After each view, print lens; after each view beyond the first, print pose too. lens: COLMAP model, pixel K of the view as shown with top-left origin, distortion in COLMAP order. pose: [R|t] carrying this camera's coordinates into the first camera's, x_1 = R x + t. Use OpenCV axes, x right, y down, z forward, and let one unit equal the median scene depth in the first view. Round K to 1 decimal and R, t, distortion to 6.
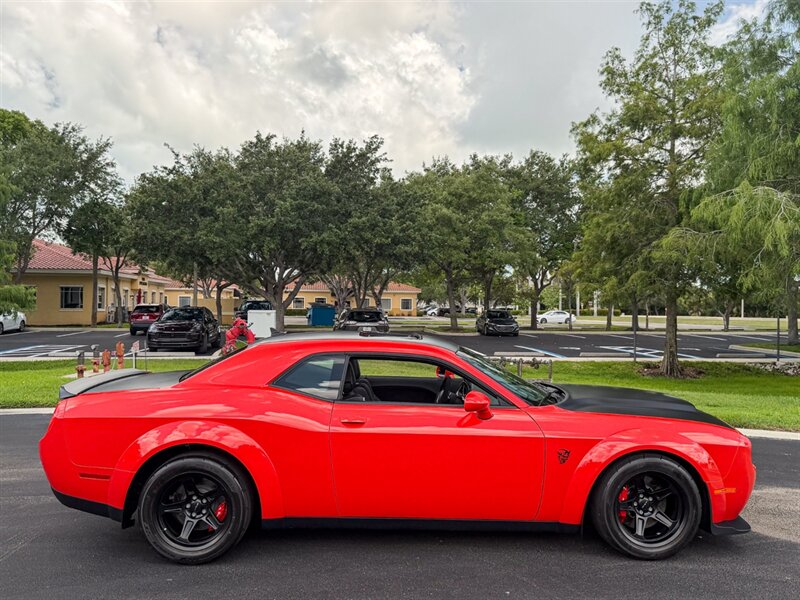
lens RADIAL K [[665.6, 0, 382.6], [0, 665.6, 301.0], [0, 0, 1]] dist [0.000855, -0.013081]
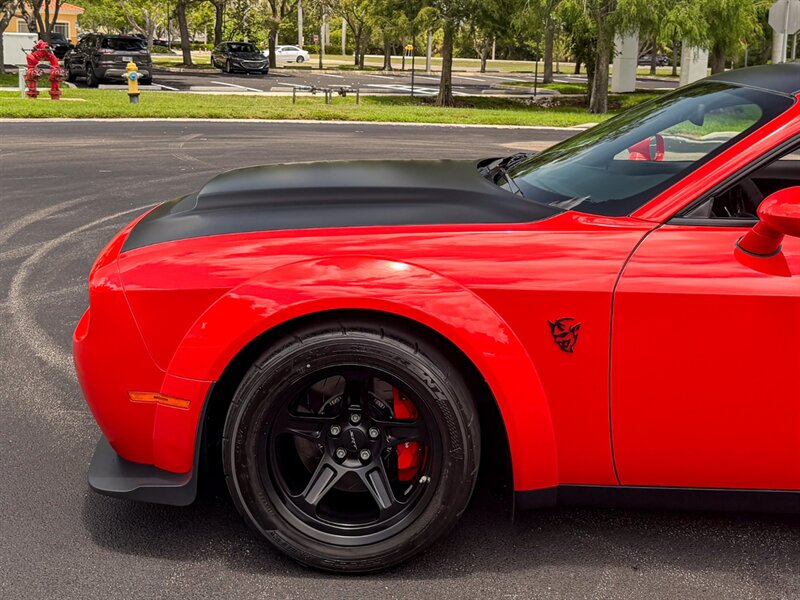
lens RADIAL K [[961.7, 0, 428.4], [0, 961.7, 171.2], [0, 0, 1]] dist [0.174754, -0.369332]
pose [[0.907968, -0.032631, 0.417768, -0.178513], [-0.027372, 0.990216, 0.136833, 0.001888], [-0.418145, -0.135675, 0.898191, -0.284366]]
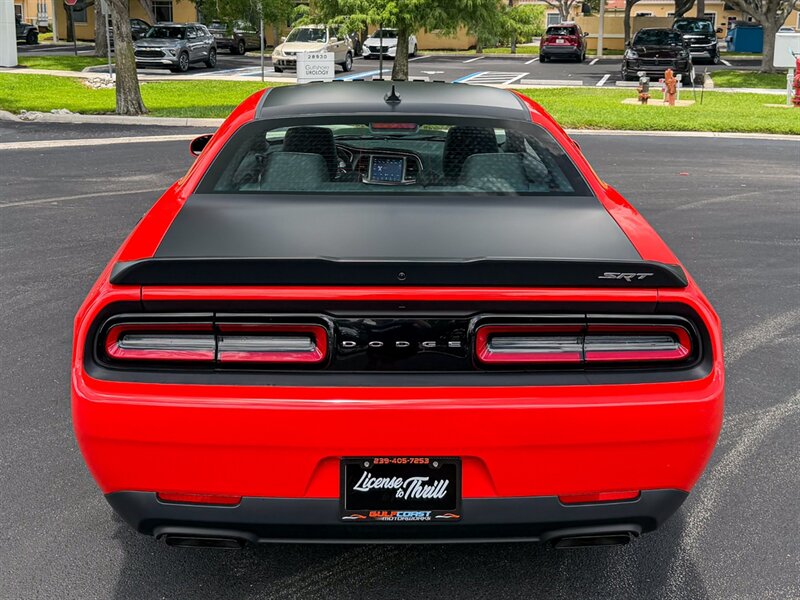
lens RADIAL K [[904.4, 0, 403.6], [0, 904.4, 179.5], [0, 0, 1]] dist [0.173729, -0.413724]
pose [[0.935221, 0.060354, -0.348883, -0.168056], [0.001856, 0.984516, 0.175288, -0.006551], [0.354060, -0.164580, 0.920627, -0.174520]]
